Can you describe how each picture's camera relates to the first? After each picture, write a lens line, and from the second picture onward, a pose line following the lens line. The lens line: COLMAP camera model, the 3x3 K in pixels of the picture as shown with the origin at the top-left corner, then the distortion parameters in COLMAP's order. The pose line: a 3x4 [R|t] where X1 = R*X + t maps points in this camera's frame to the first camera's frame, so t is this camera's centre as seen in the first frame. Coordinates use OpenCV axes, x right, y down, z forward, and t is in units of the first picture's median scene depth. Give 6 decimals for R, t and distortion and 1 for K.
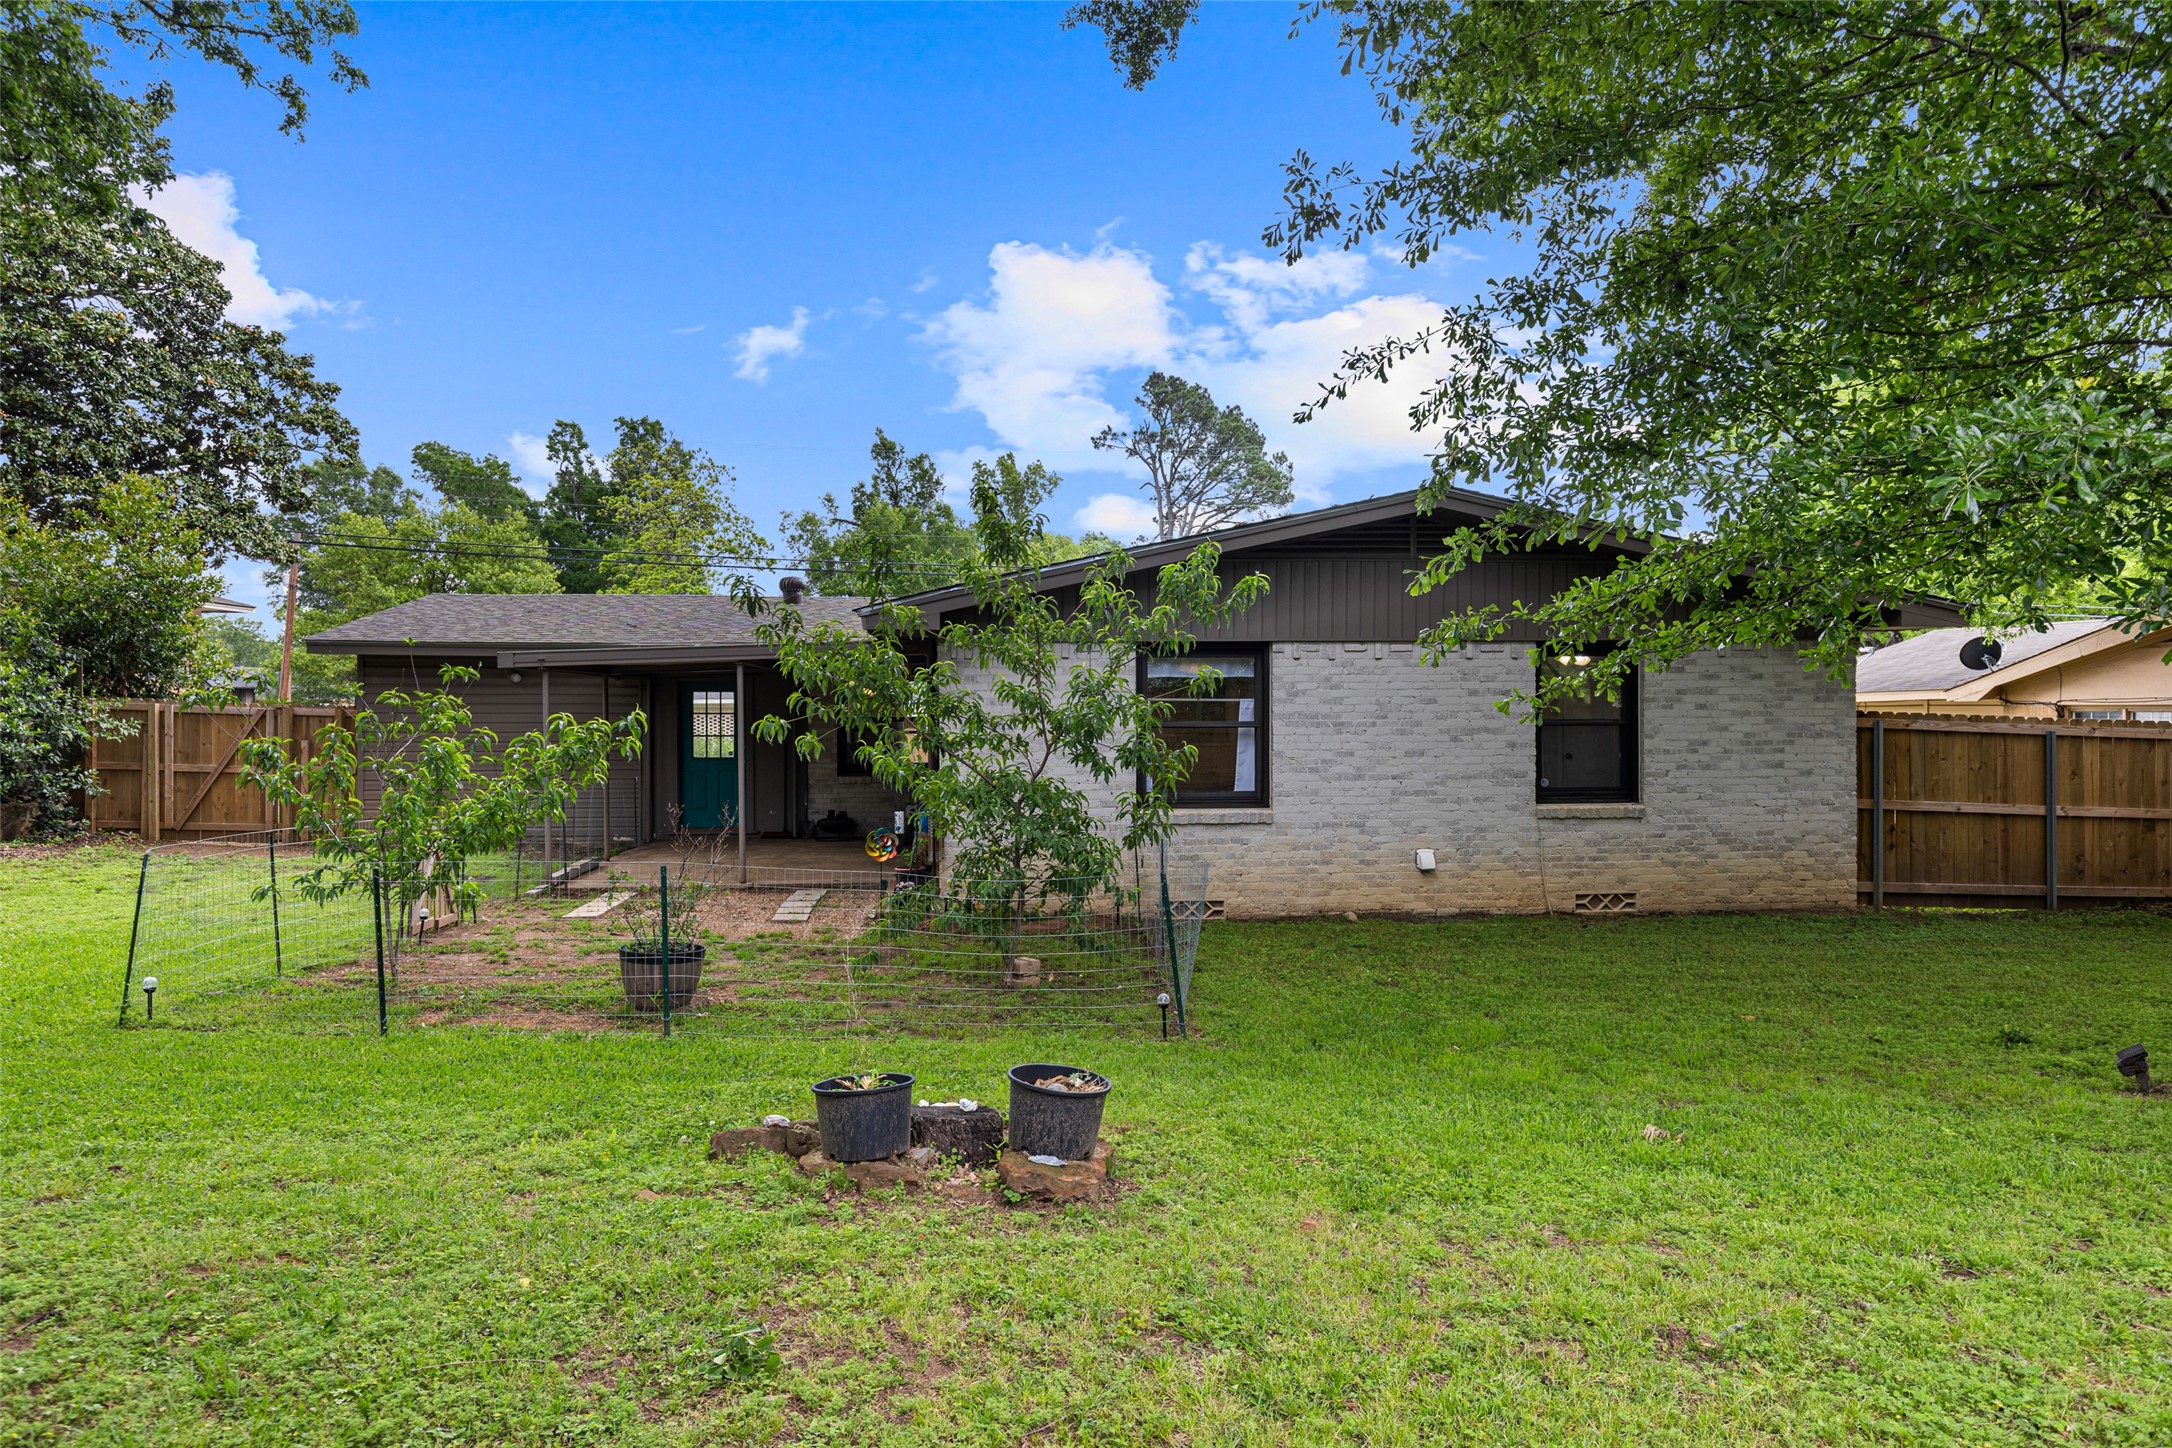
lens RADIAL K [[1386.2, 0, 1086.4], [0, 1386.2, 718.8], [0, 0, 1]] dist [0.009432, 0.001487]
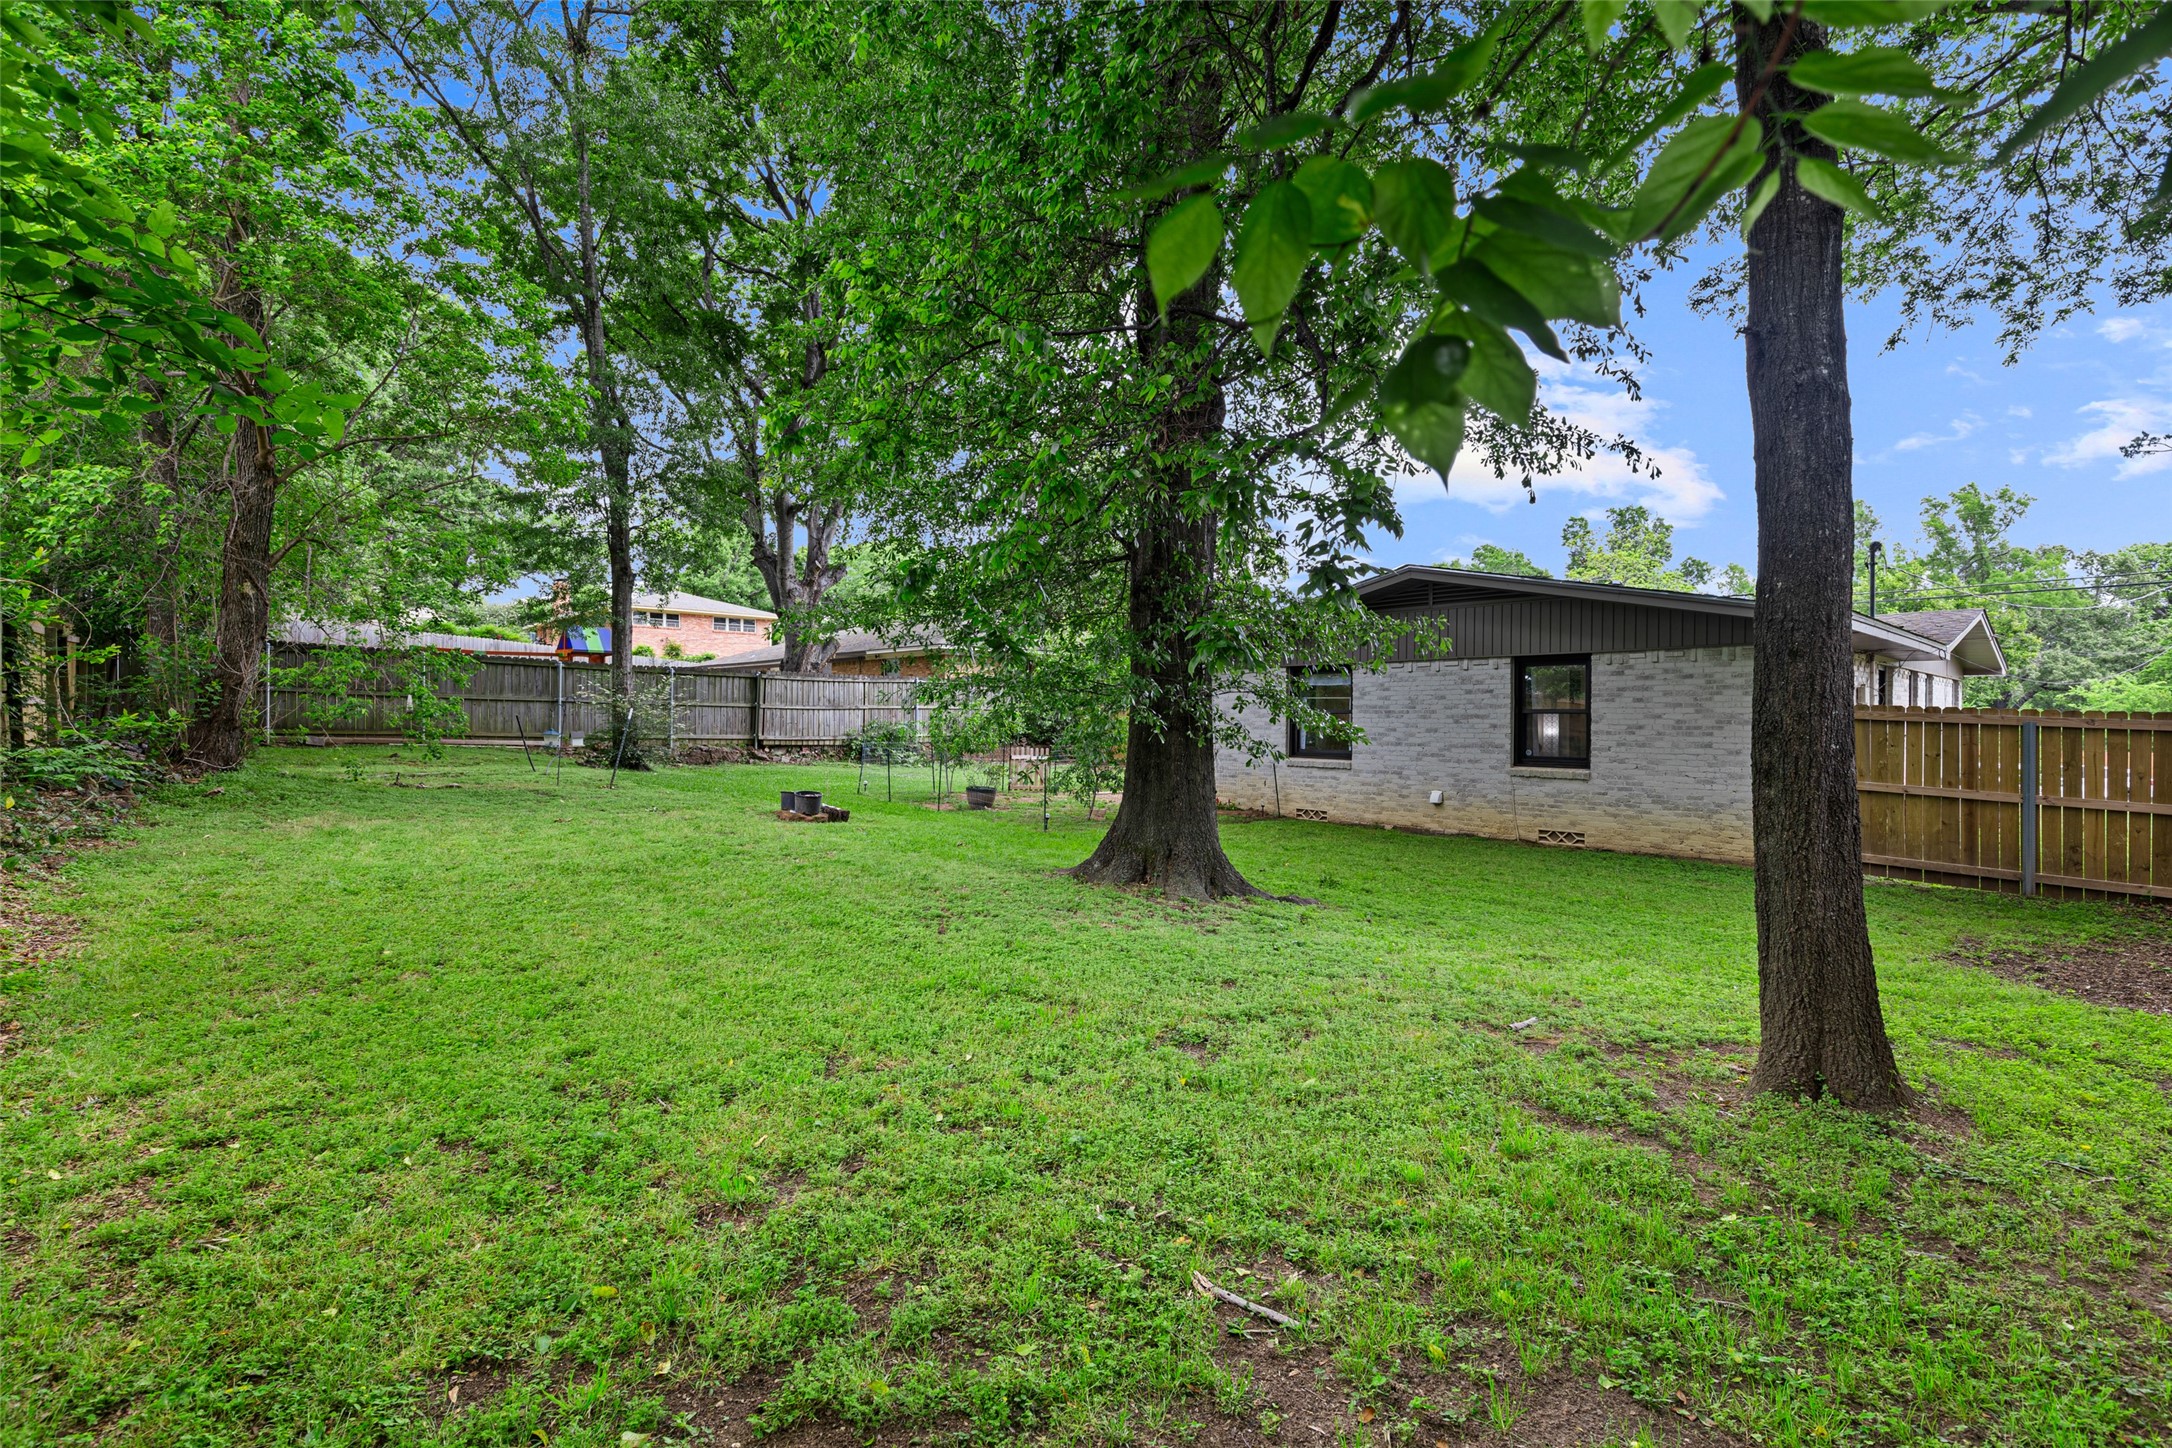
lens RADIAL K [[982.2, 0, 1088.9], [0, 982.2, 720.6], [0, 0, 1]] dist [-0.005953, -0.000668]
pose [[0.592784, 0.008552, -0.805316, 0.871208], [-0.015041, 0.999887, -0.000453, 0.019183], [0.805221, 0.012382, 0.592846, 0.010748]]
